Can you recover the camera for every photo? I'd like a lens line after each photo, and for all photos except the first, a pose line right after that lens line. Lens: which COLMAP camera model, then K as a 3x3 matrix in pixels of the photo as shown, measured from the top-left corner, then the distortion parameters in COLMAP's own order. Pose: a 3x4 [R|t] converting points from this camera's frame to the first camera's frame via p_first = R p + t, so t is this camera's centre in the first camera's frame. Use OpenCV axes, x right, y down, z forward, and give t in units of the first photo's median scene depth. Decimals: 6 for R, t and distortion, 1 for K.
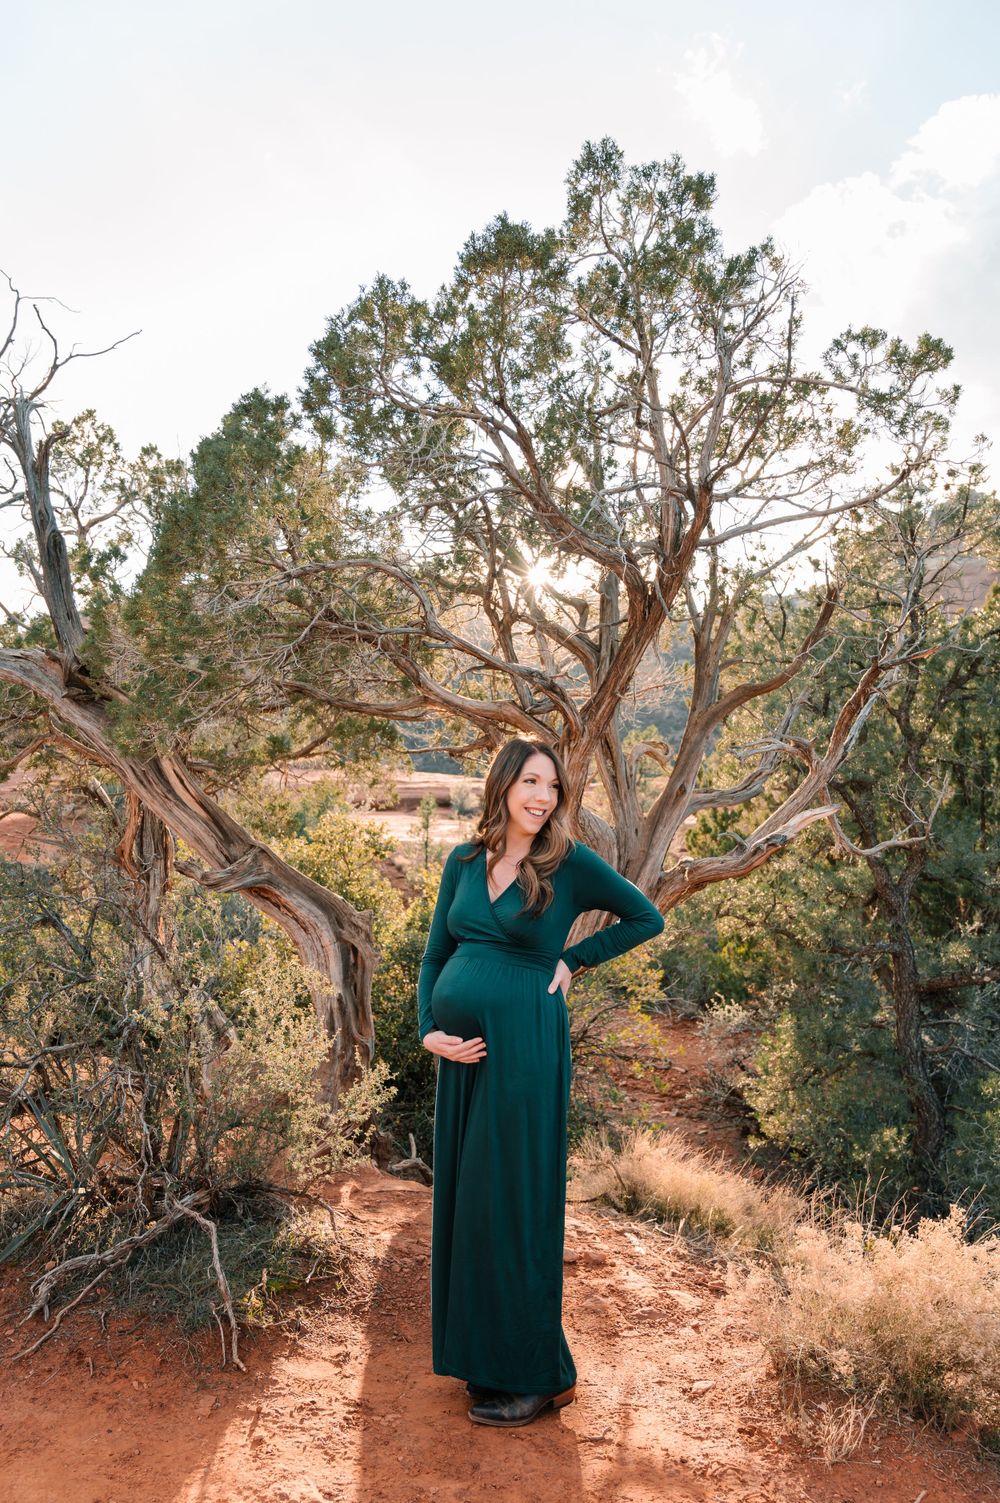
lens RADIAL K [[1116.4, 0, 494.4], [0, 1116.4, 747.6], [0, 0, 1]] dist [-0.010746, 0.009231]
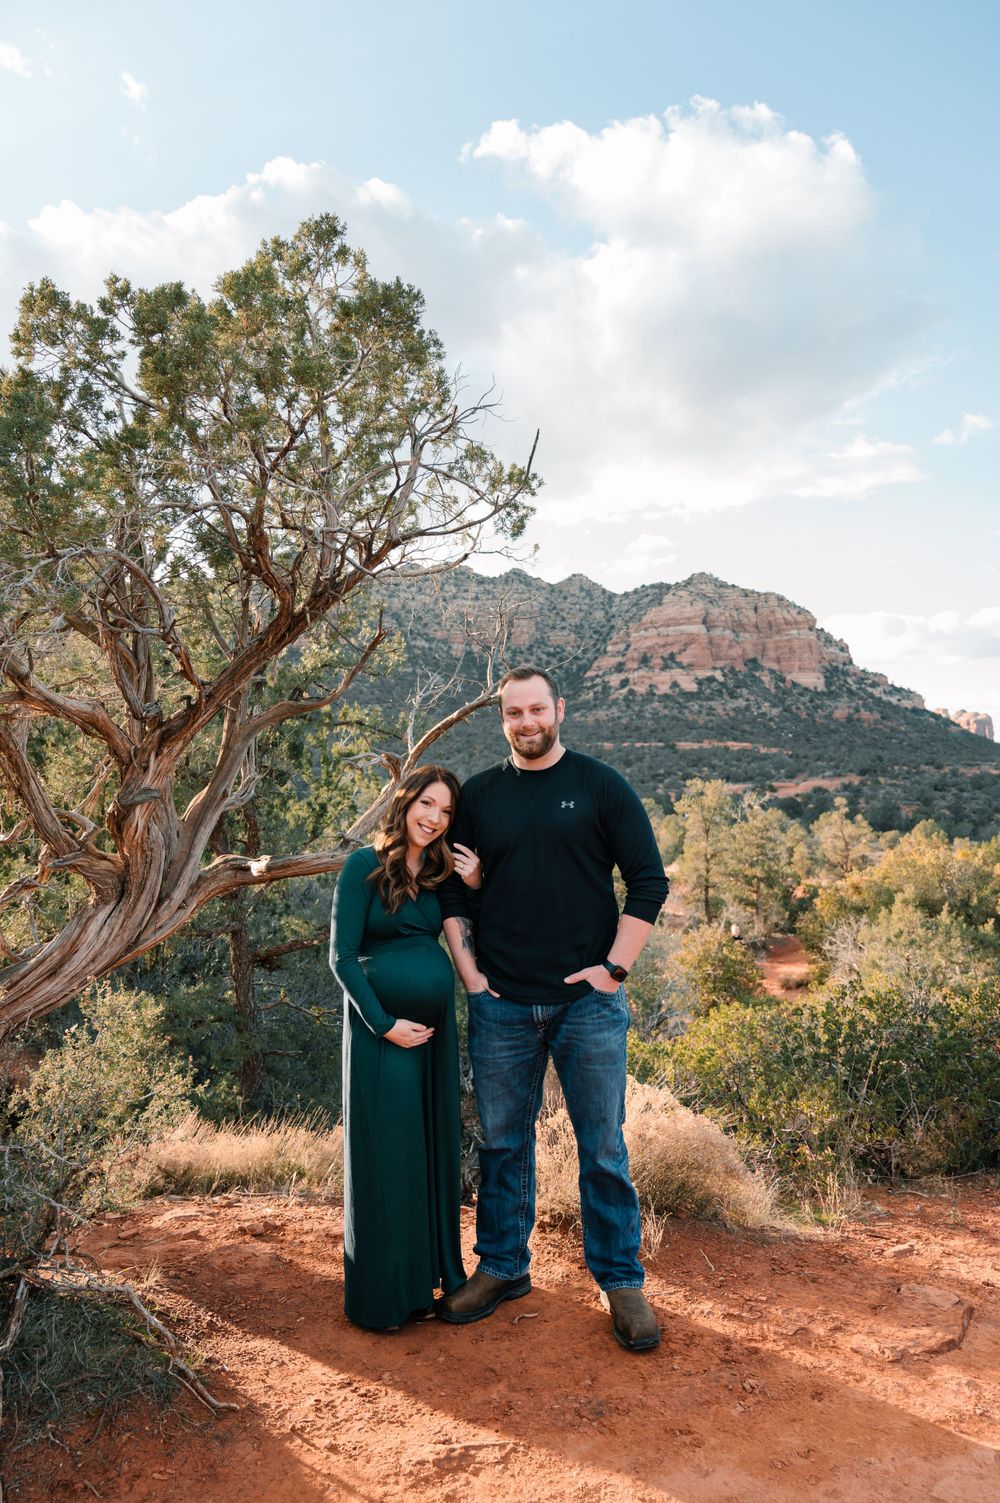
lens RADIAL K [[1023.5, 0, 500.5], [0, 1023.5, 744.1], [0, 0, 1]] dist [-0.013755, -0.003136]
pose [[0.619631, 0.034971, 0.784114, -0.476478], [-0.033411, 0.999277, -0.018165, -0.001944], [-0.784182, -0.014943, 0.620351, 0.175263]]
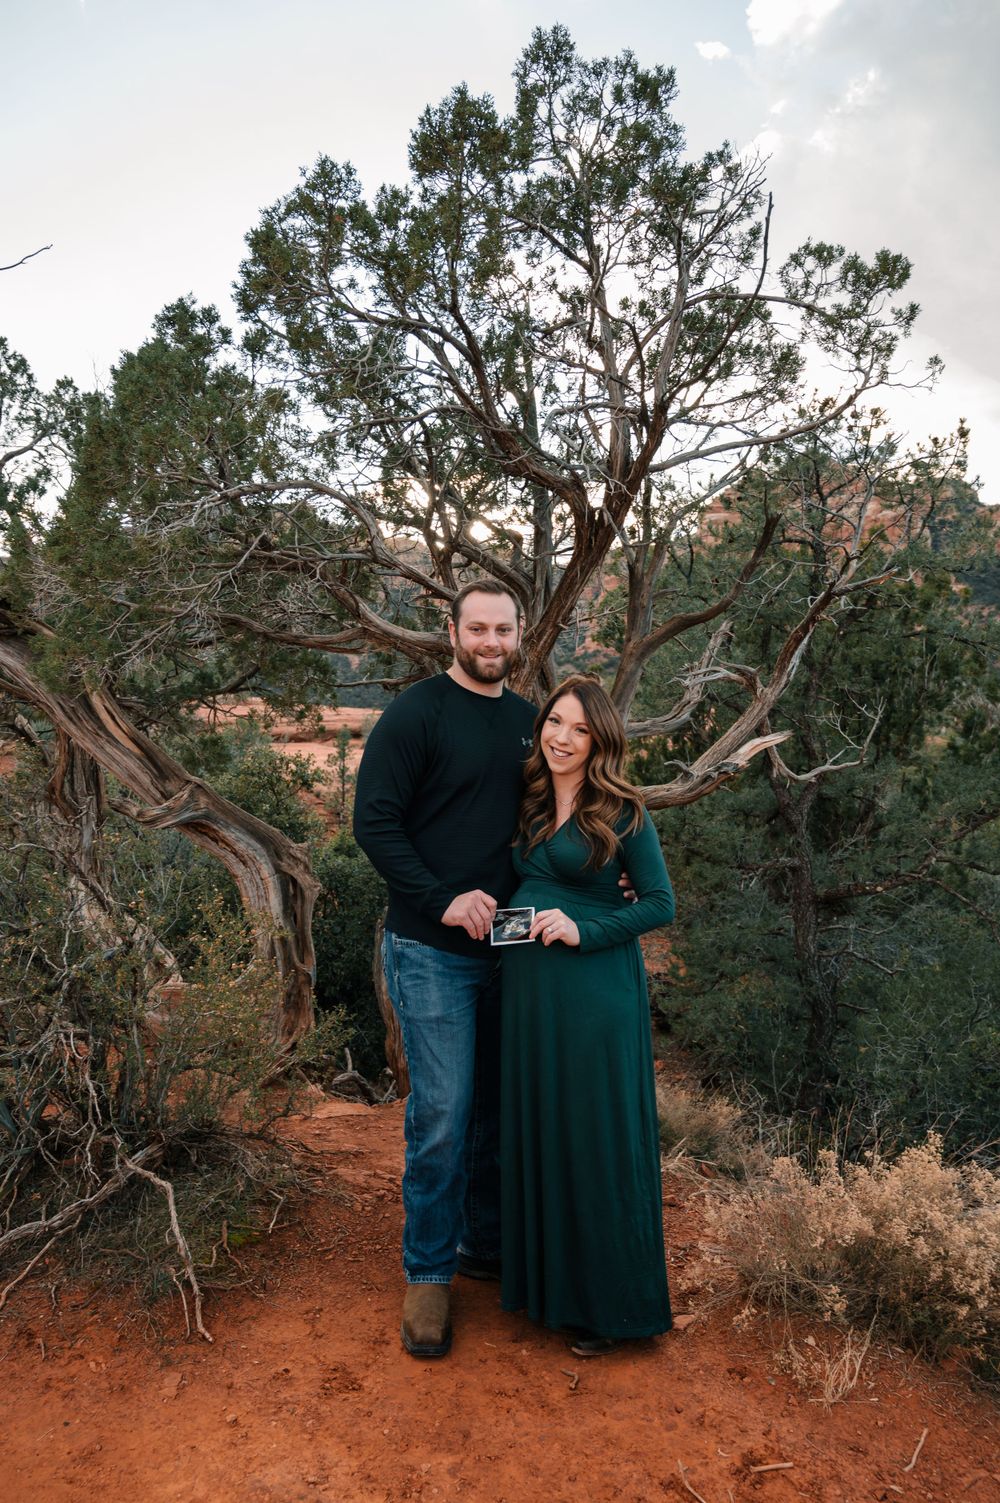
lens RADIAL K [[1000.9, 0, 490.8], [0, 1000.9, 753.0], [0, 0, 1]] dist [-0.011813, 0.006978]
pose [[0.995538, -0.016627, 0.092886, -0.035162], [0.010069, 0.997451, 0.070634, 0.002960], [-0.093824, -0.069384, 0.993168, 0.103734]]
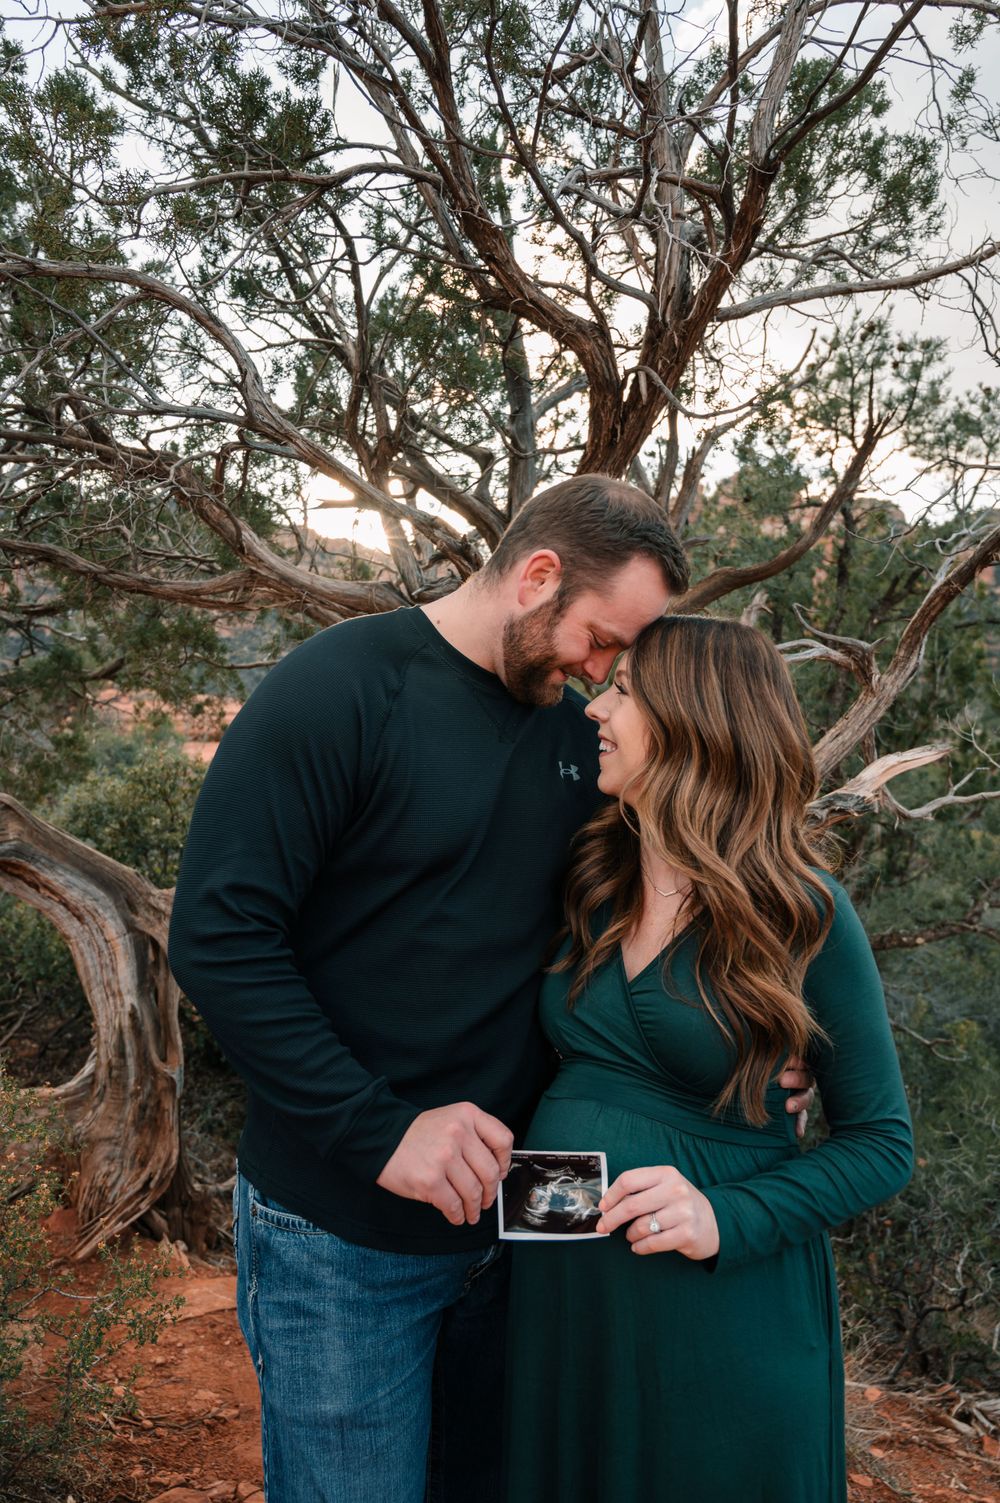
lens RADIAL K [[1000.9, 0, 503.7], [0, 1000.9, 750.6], [0, 0, 1]] dist [-0.011813, 0.006978]
pose [[0.985813, 0.002641, 0.167828, -0.015885], [-0.013542, 0.997868, 0.063848, 0.018326], [-0.167301, -0.065215, 0.983747, 0.411310]]
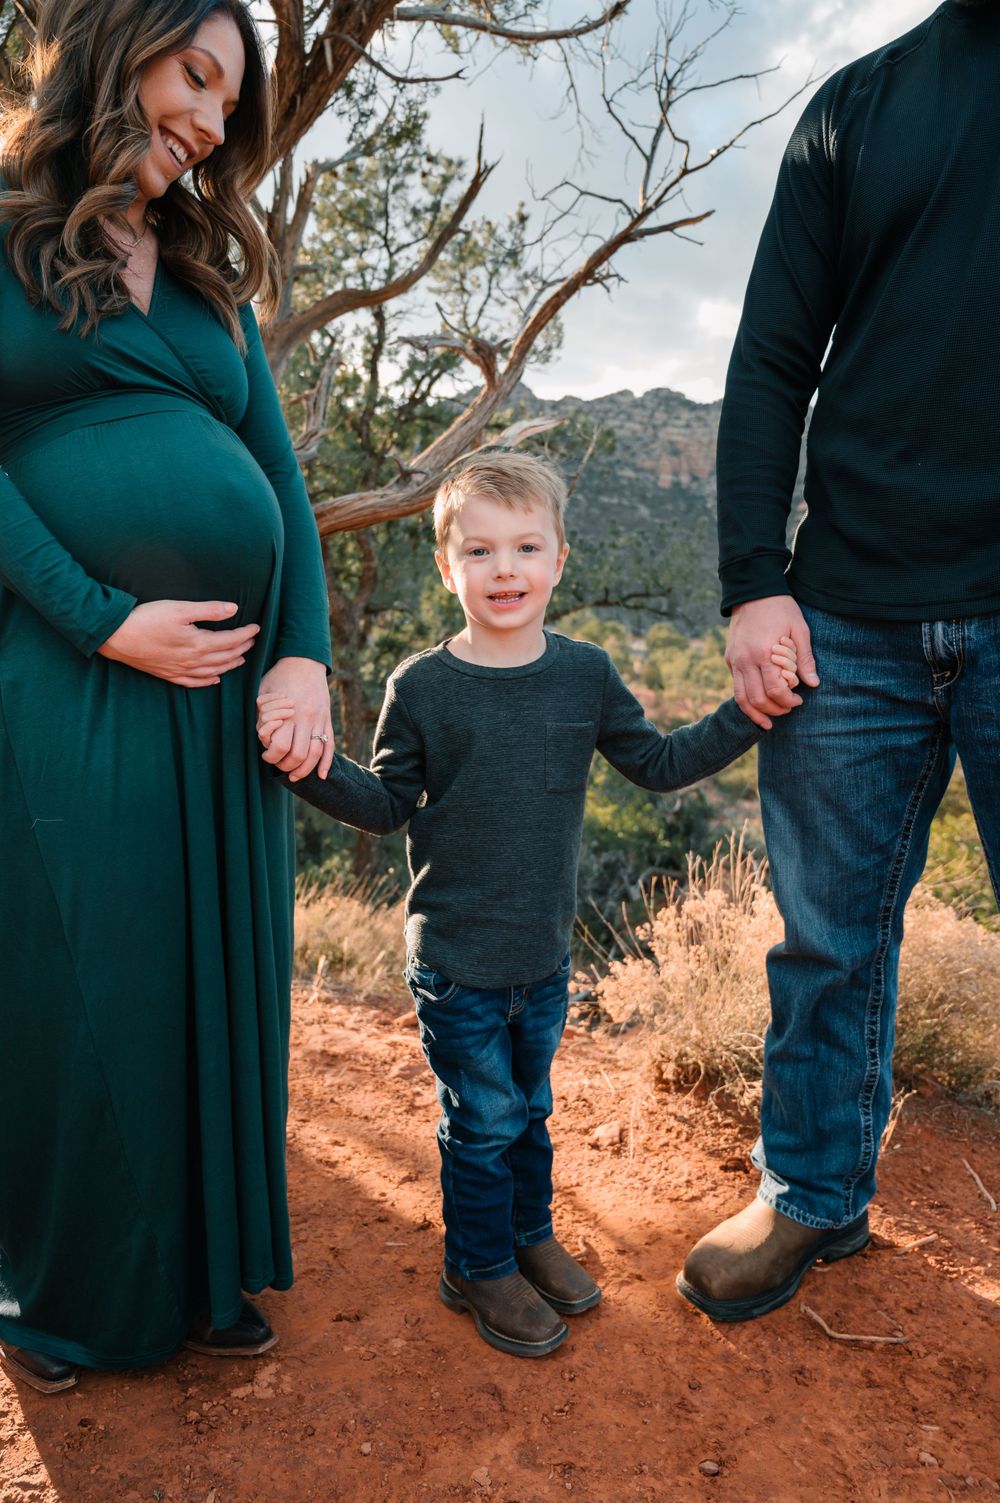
lens RADIAL K [[1000.9, 0, 496.7], [0, 1000.9, 761.8], [0, 0, 1]] dist [-0.011813, 0.006978]
pose [[0.763203, -0.070645, 0.642286, -0.163919], [-0.055104, 0.983269, 0.173628, 0.140498], [-0.643805, -0.167906, 0.746540, 0.370154]]
